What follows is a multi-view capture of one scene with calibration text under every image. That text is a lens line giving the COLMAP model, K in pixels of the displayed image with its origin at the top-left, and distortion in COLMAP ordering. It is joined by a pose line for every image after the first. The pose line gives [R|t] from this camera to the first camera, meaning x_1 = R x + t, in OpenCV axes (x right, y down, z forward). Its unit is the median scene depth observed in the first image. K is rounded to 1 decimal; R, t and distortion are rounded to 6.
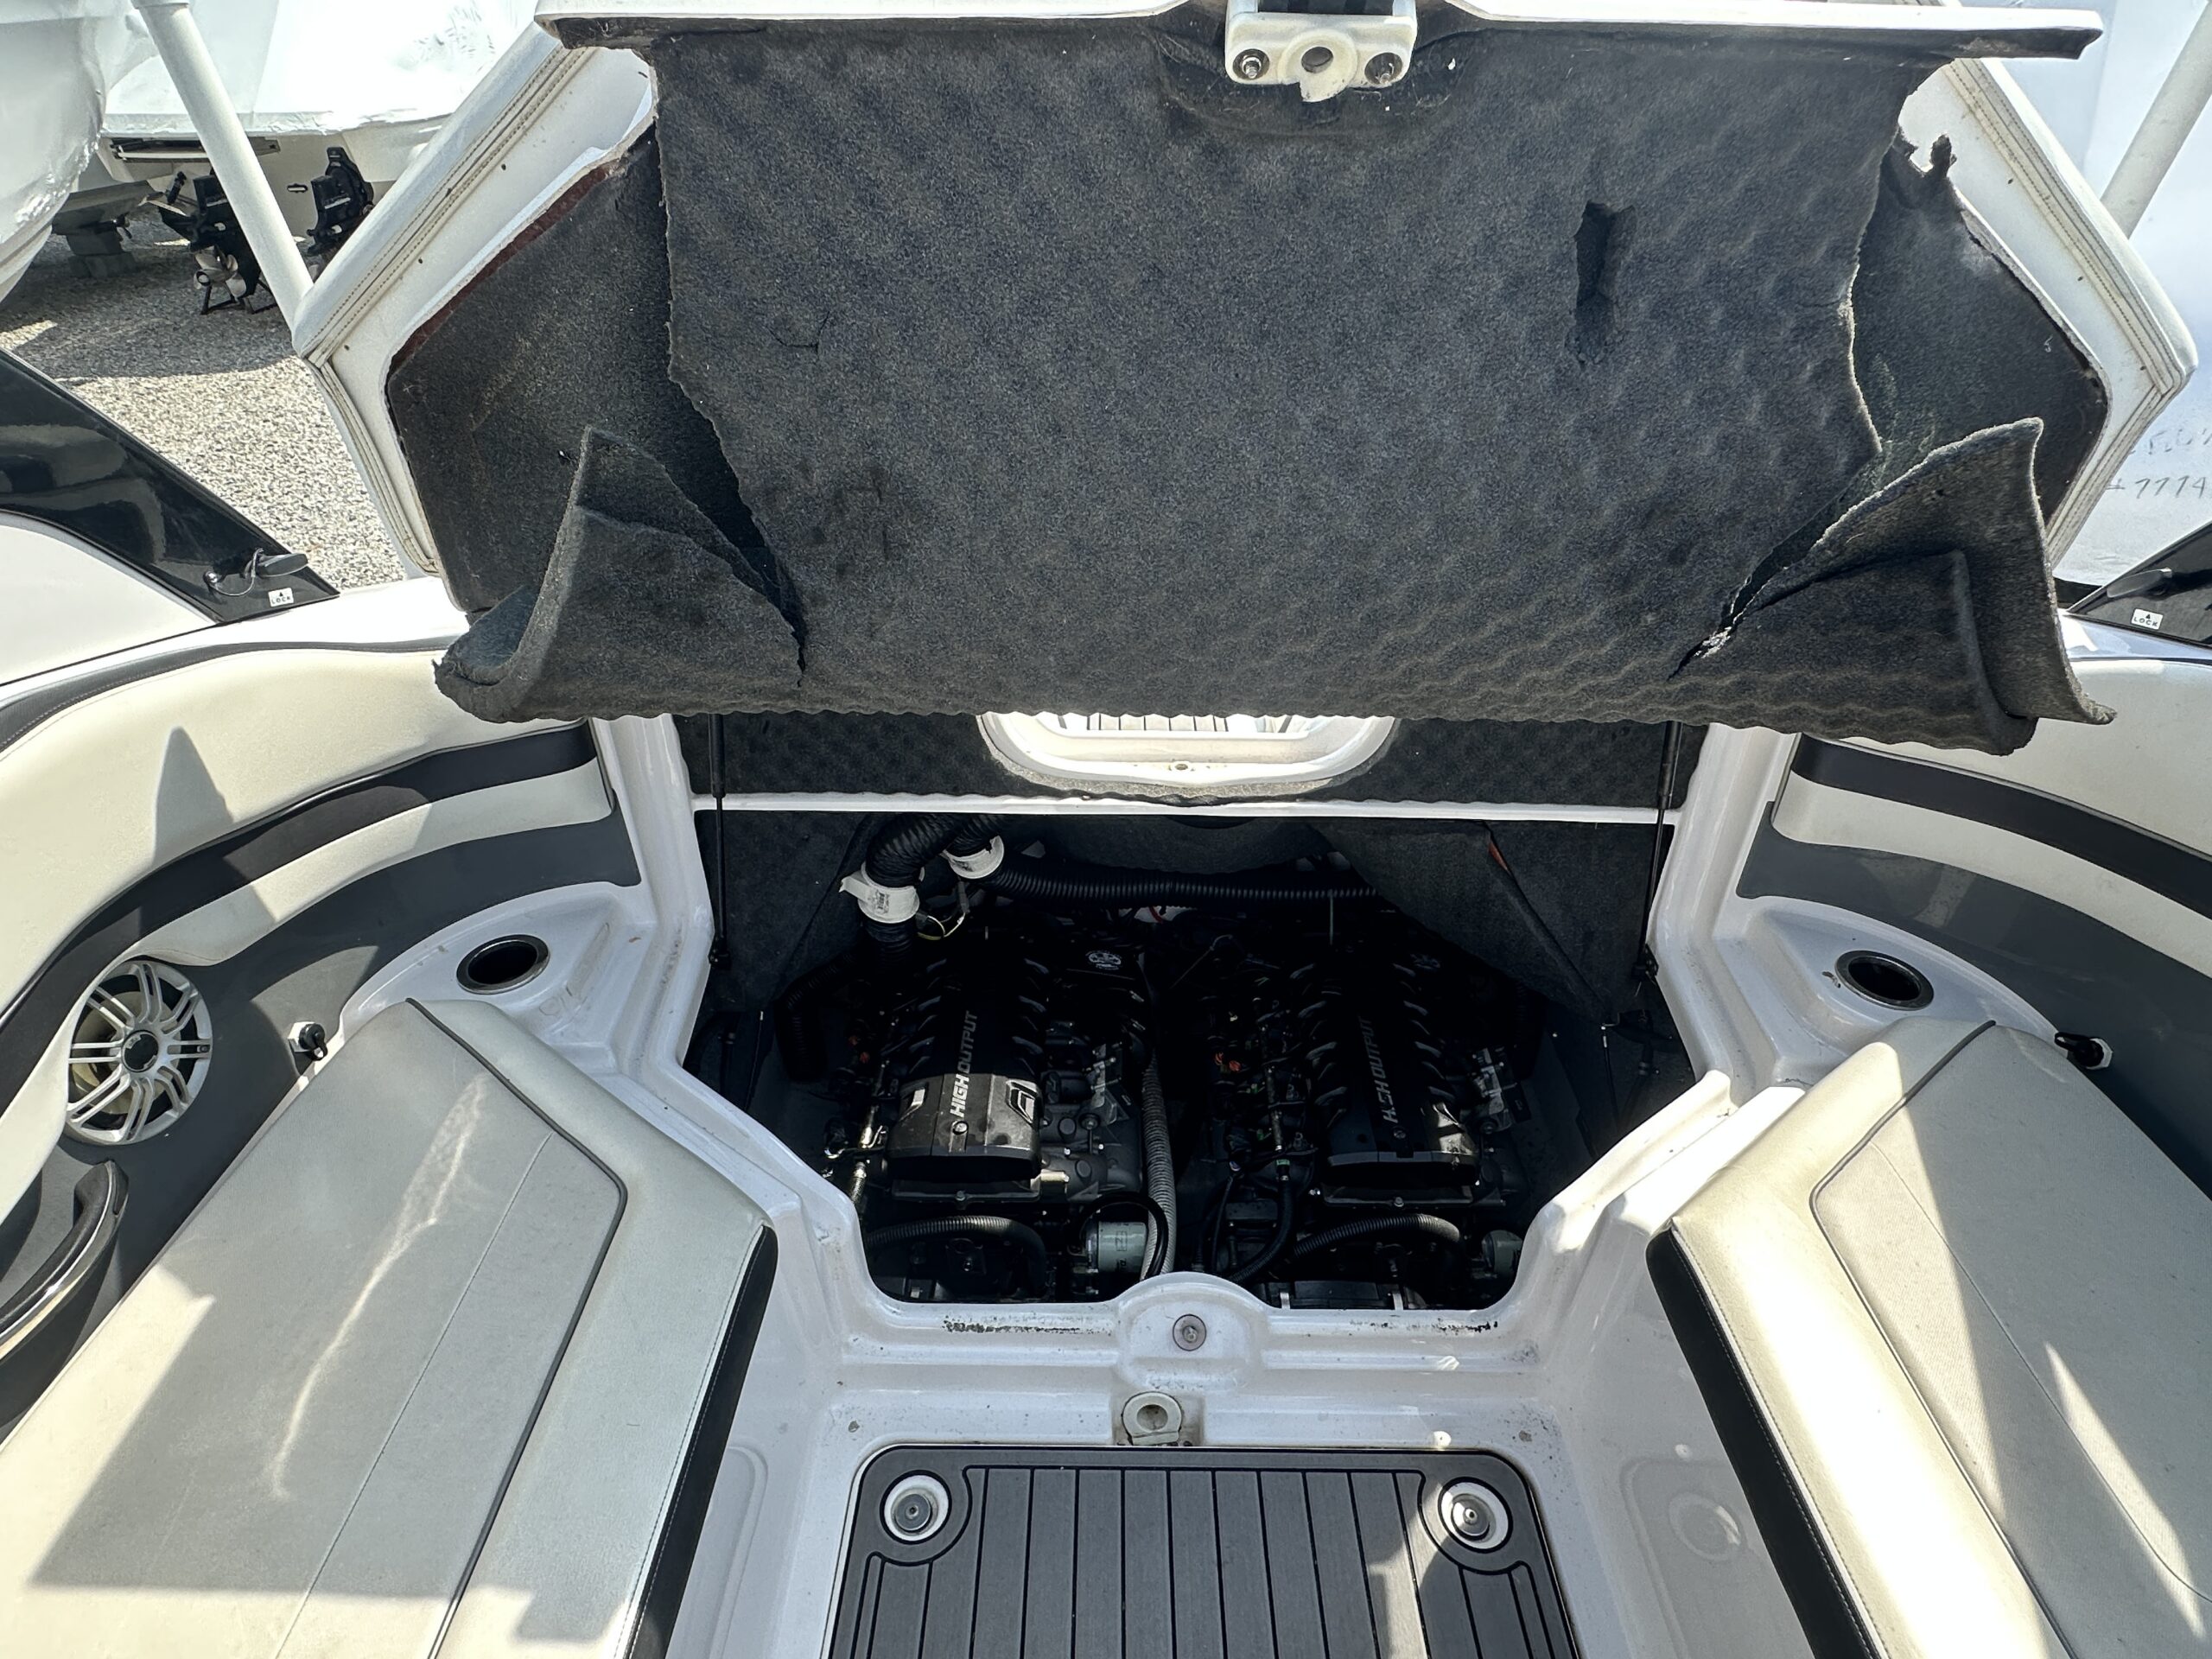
lens RADIAL K [[1158.3, 0, 1097.7], [0, 1158.3, 846.4], [0, 0, 1]] dist [-0.002223, -0.001286]
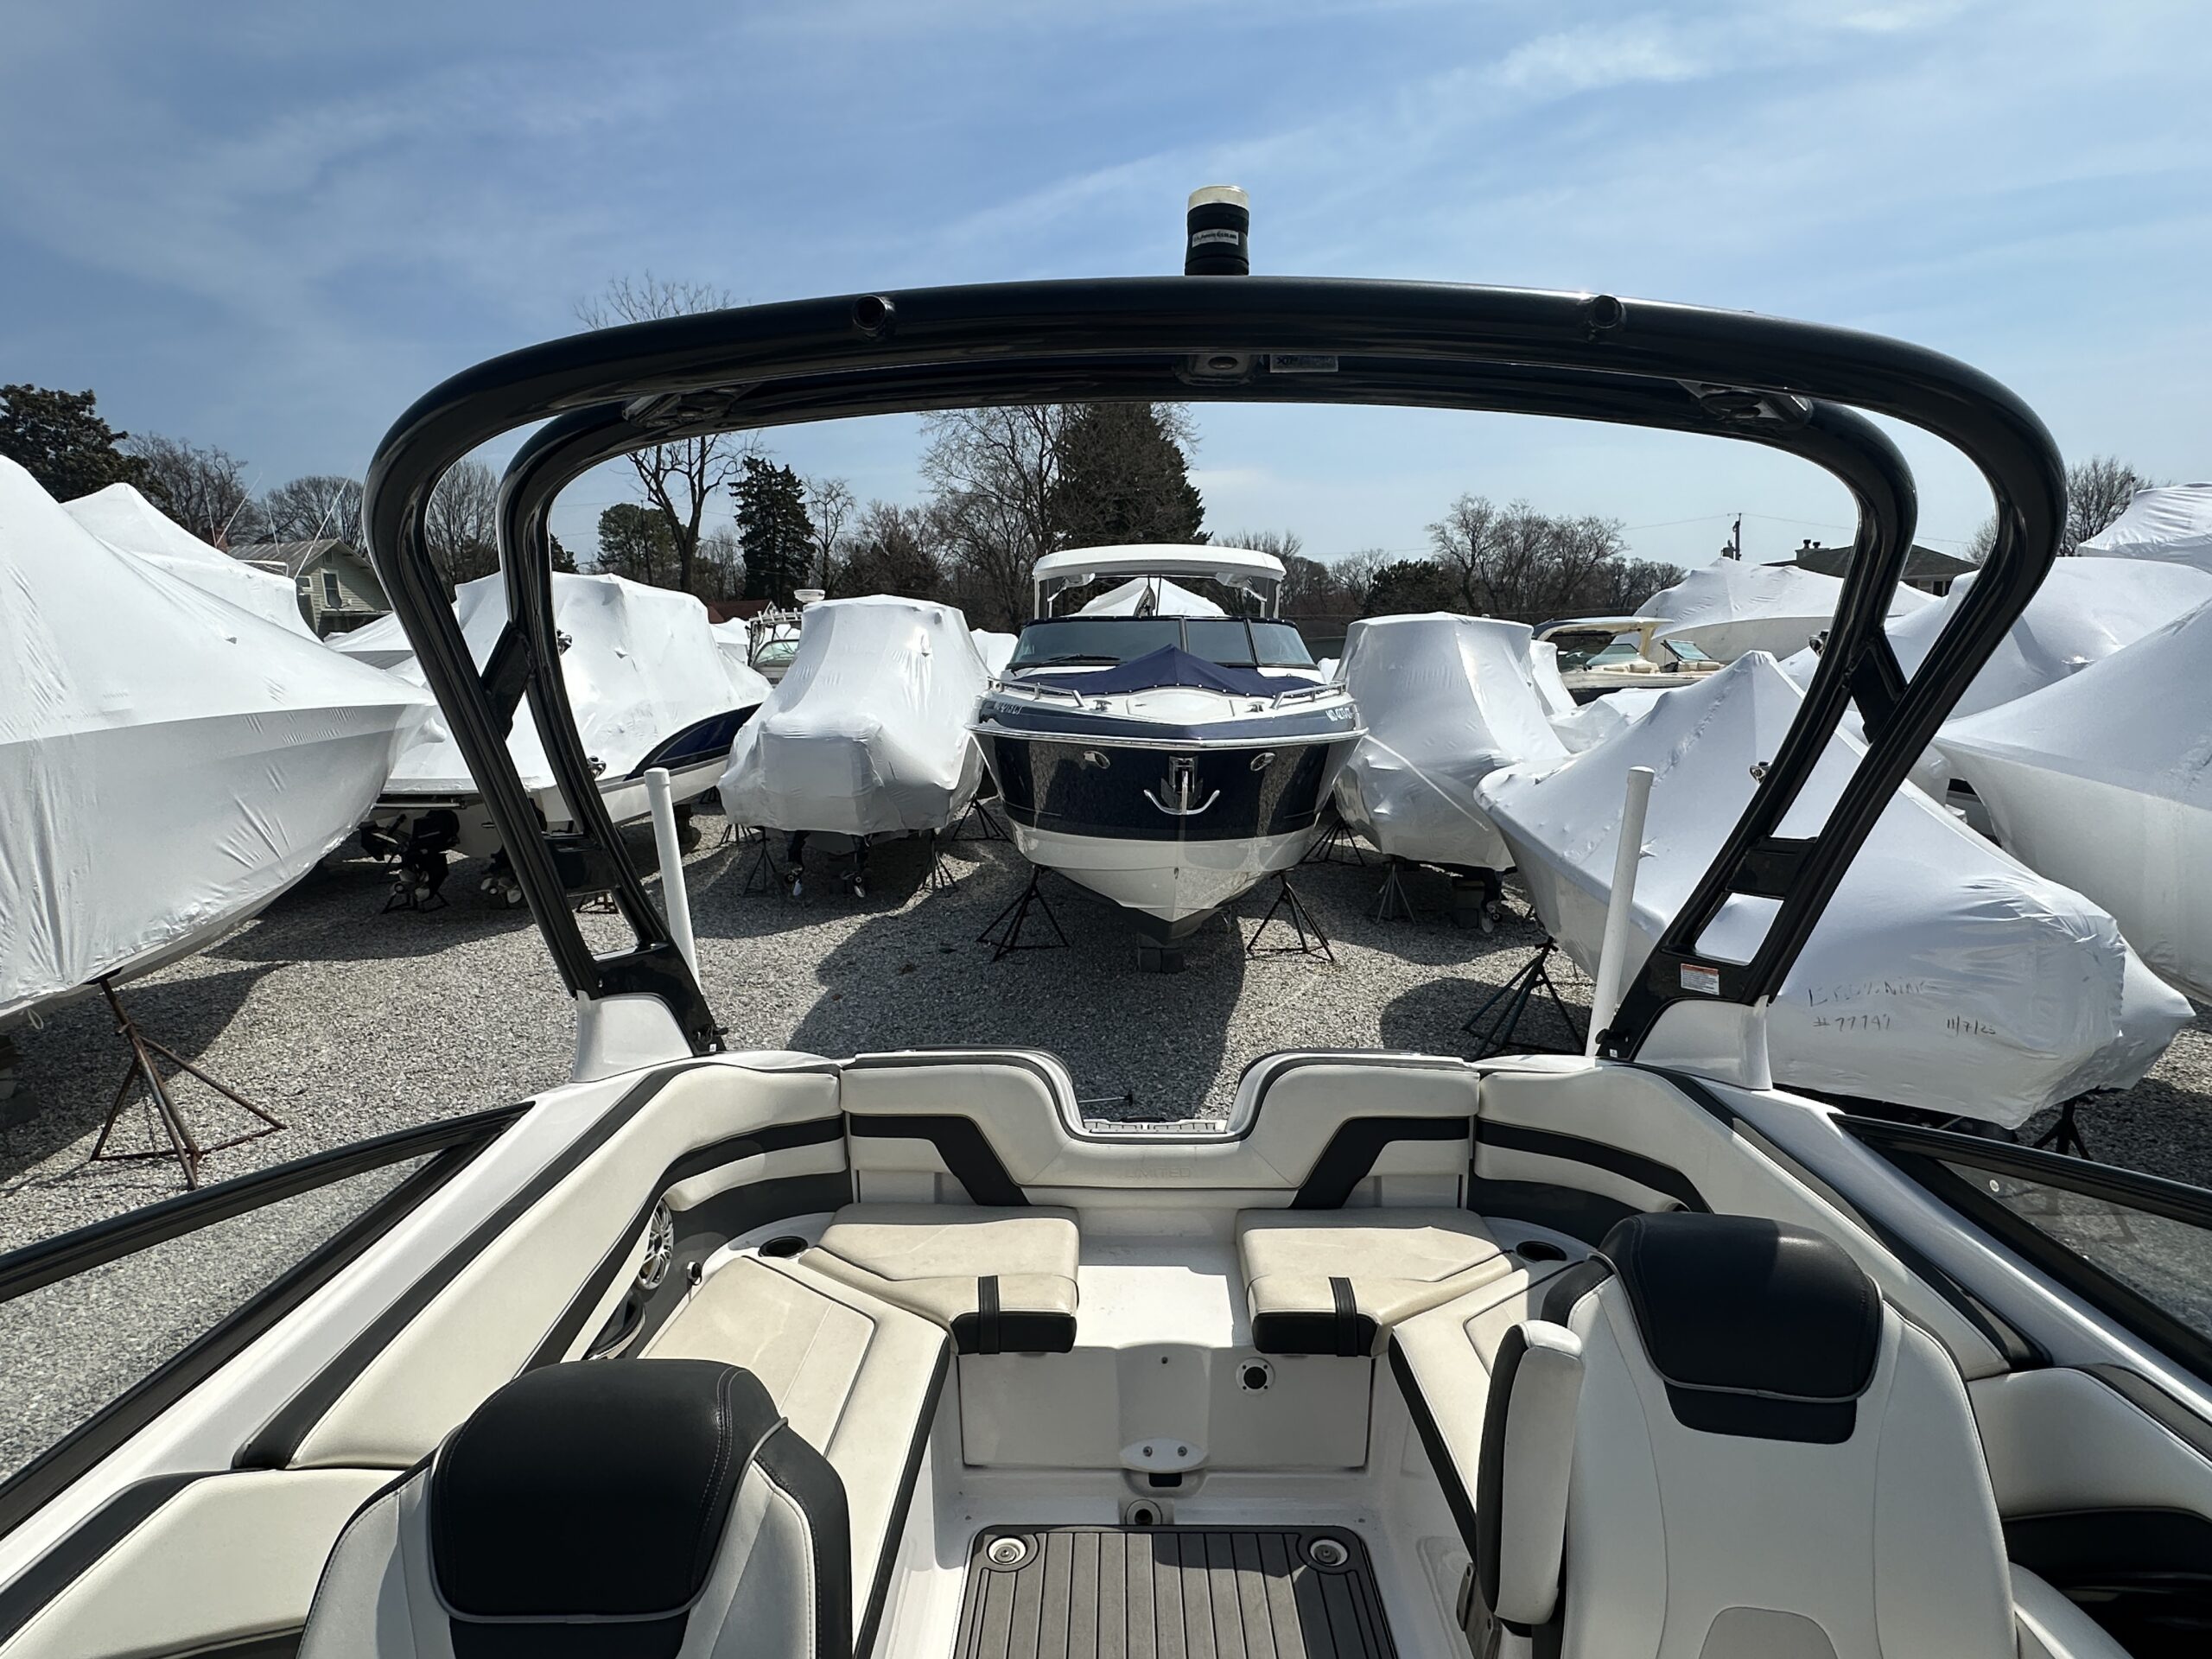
lens RADIAL K [[1158.3, 0, 1097.7], [0, 1158.3, 846.4], [0, 0, 1]] dist [-0.002223, -0.001286]
pose [[0.999945, -0.005221, -0.009116, 0.000009], [0.000374, 0.884907, -0.465768, 0.062310], [0.010498, 0.465739, 0.884860, -0.143570]]
